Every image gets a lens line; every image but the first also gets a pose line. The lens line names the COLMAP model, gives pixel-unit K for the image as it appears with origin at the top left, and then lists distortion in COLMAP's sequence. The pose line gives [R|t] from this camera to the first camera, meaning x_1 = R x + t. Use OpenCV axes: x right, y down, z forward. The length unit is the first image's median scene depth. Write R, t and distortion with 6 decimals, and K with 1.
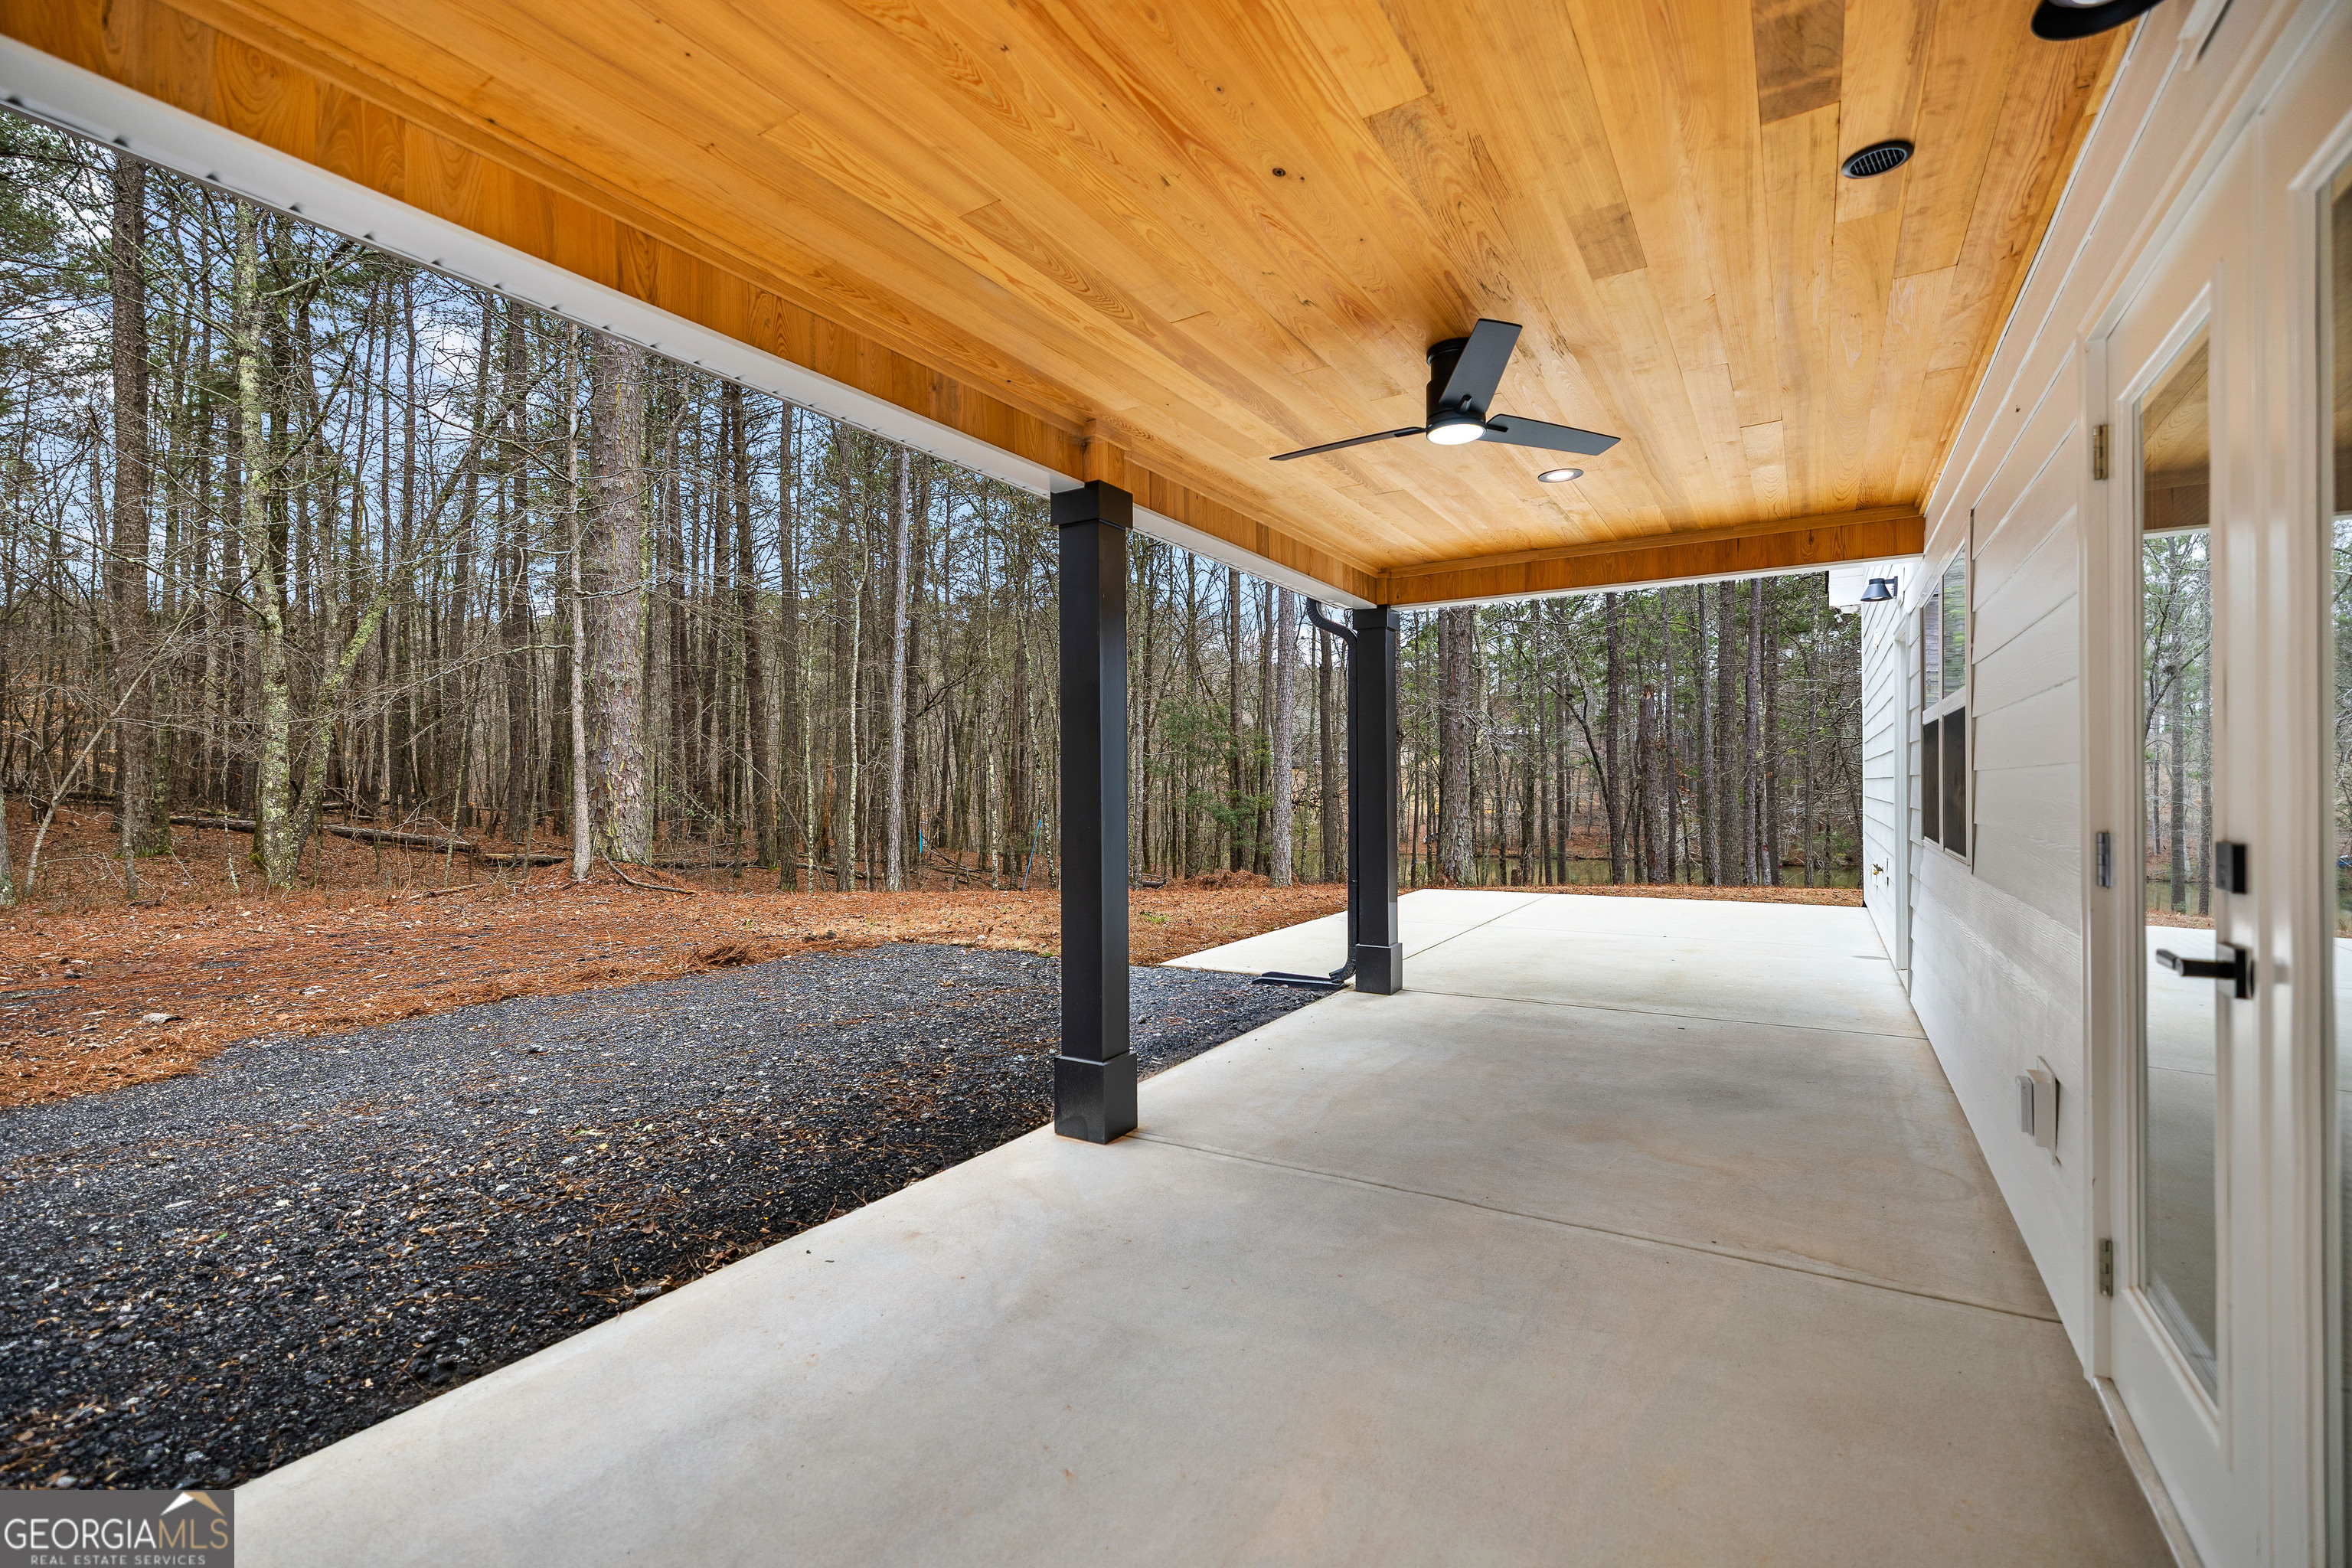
lens RADIAL K [[988.3, 0, 1178.2], [0, 988.3, 774.6], [0, 0, 1]] dist [0.003729, 0.000392]
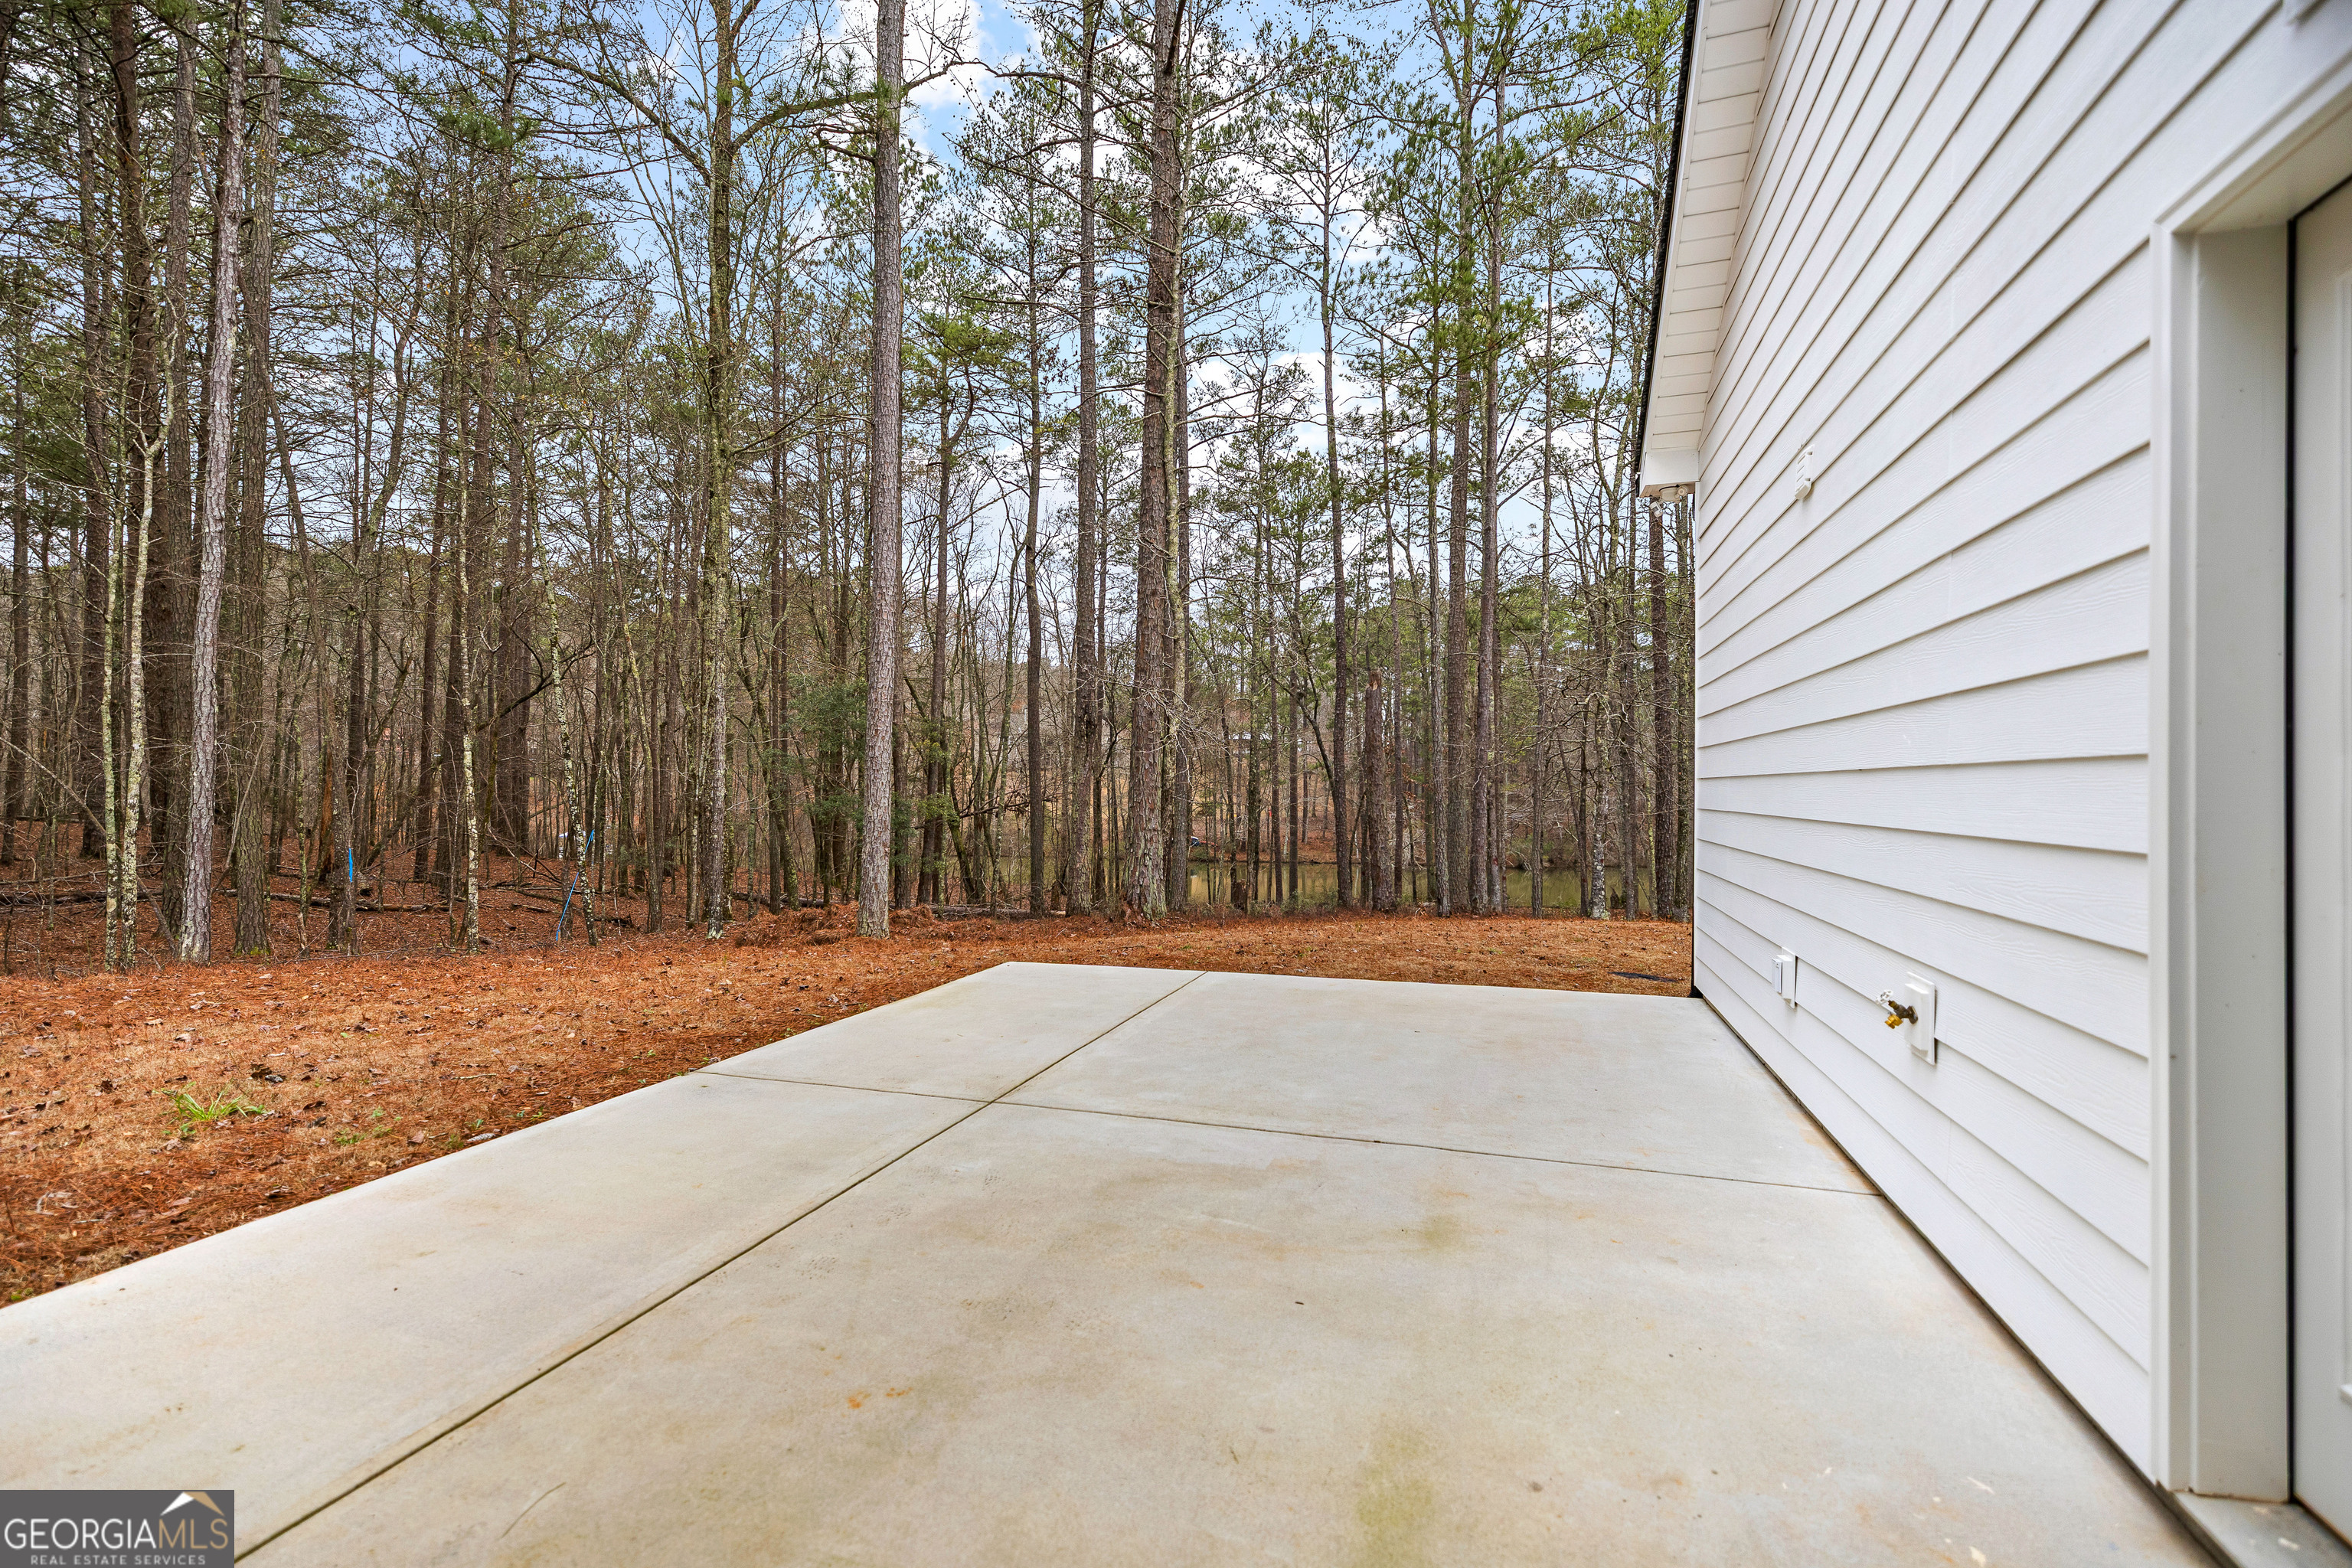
lens RADIAL K [[988.3, 0, 1178.2], [0, 988.3, 774.6], [0, 0, 1]] dist [0.003729, 0.000392]
pose [[0.970712, 0.011307, 0.239980, 0.059202], [-0.010597, 0.999935, -0.004248, 0.001763], [-0.240012, 0.001580, 0.970769, 0.117795]]
